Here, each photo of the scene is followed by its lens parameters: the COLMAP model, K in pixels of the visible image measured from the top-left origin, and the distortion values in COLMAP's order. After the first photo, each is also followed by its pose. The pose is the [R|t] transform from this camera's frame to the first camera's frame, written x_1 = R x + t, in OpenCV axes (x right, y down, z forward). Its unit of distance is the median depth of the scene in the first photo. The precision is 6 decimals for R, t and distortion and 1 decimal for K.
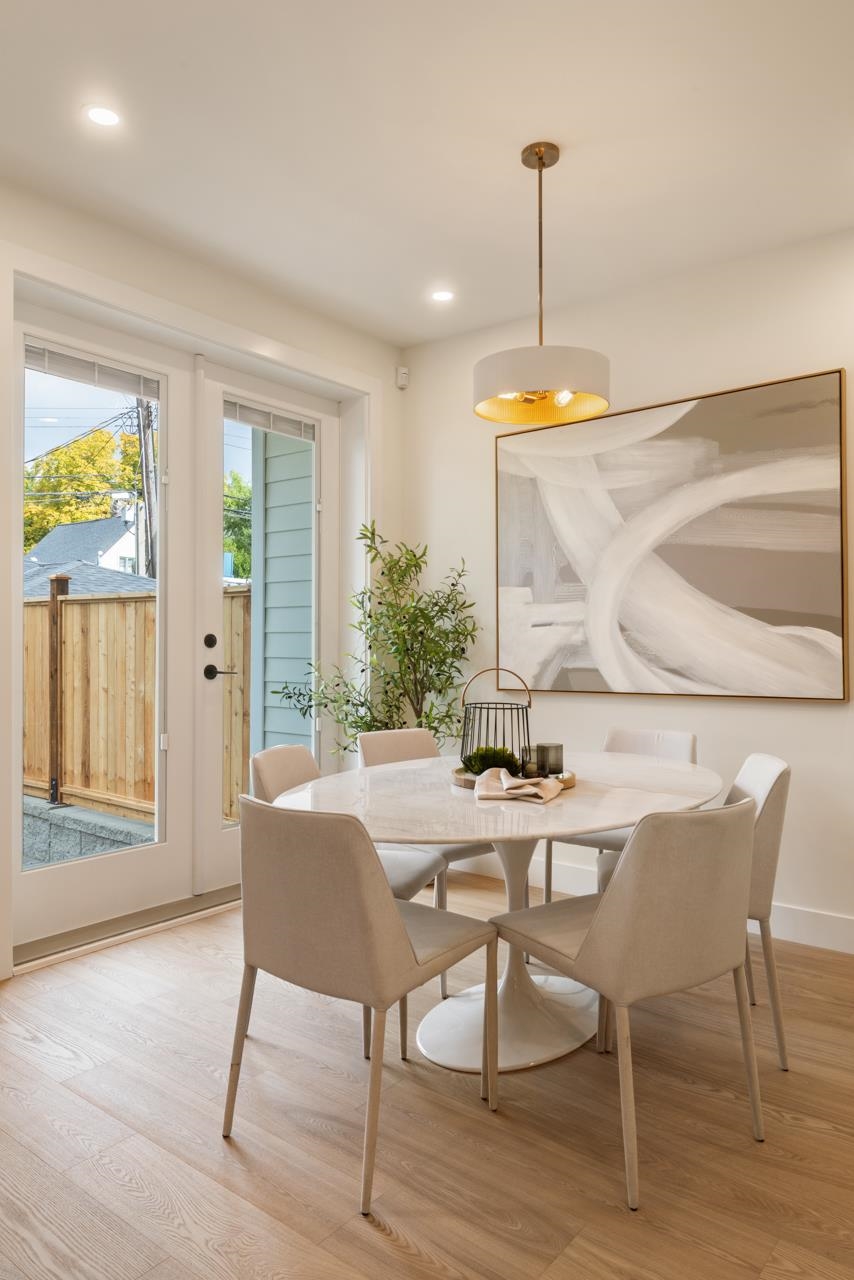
lens RADIAL K [[853.8, 0, 424.6], [0, 853.8, 650.5], [0, 0, 1]] dist [0.001878, -0.000486]
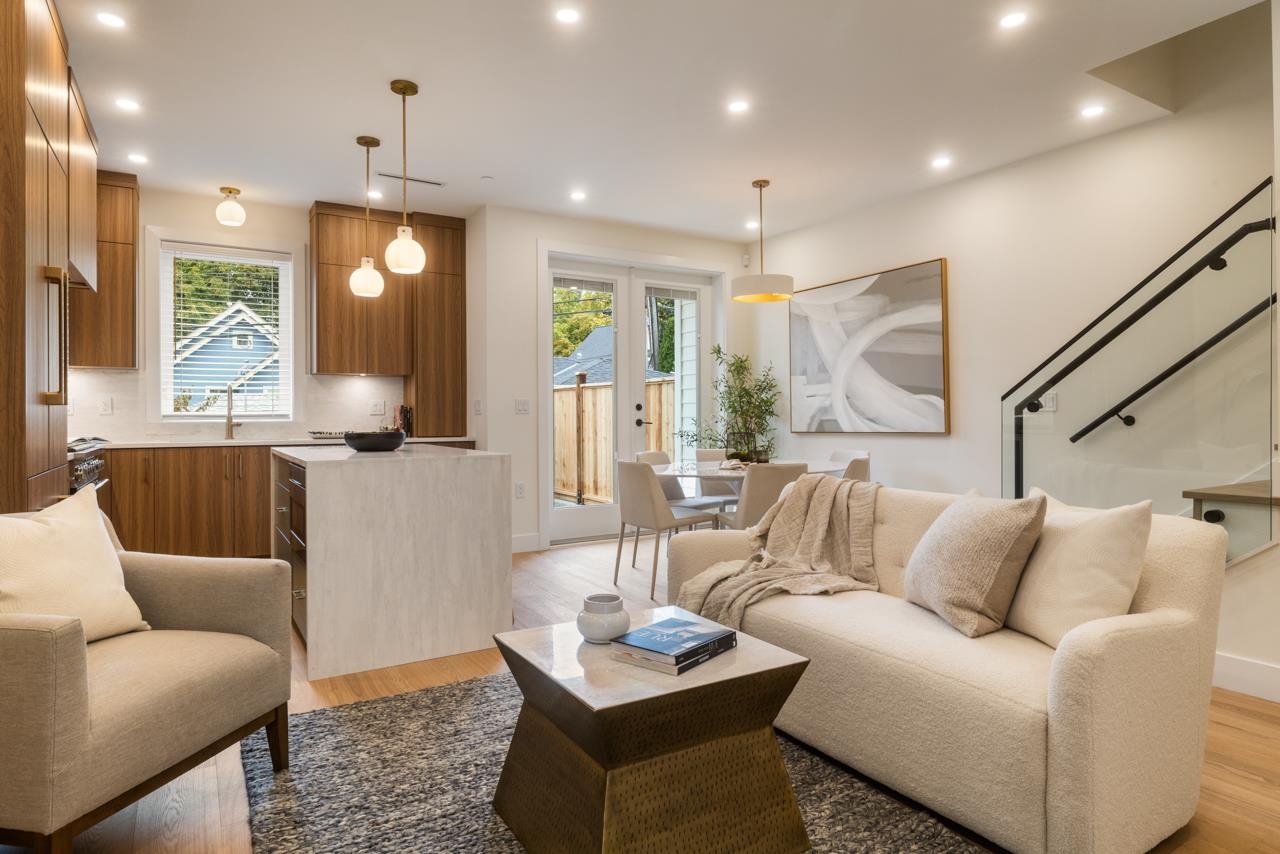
lens RADIAL K [[734.9, 0, 641.2], [0, 734.9, 419.7], [0, 0, 1]] dist [-0.002144, -0.000071]
pose [[0.938855, -0.008171, -0.344215, 0.346320], [0.007566, 0.999967, -0.003100, 0.022950], [0.344228, 0.000306, 0.938886, -0.621008]]
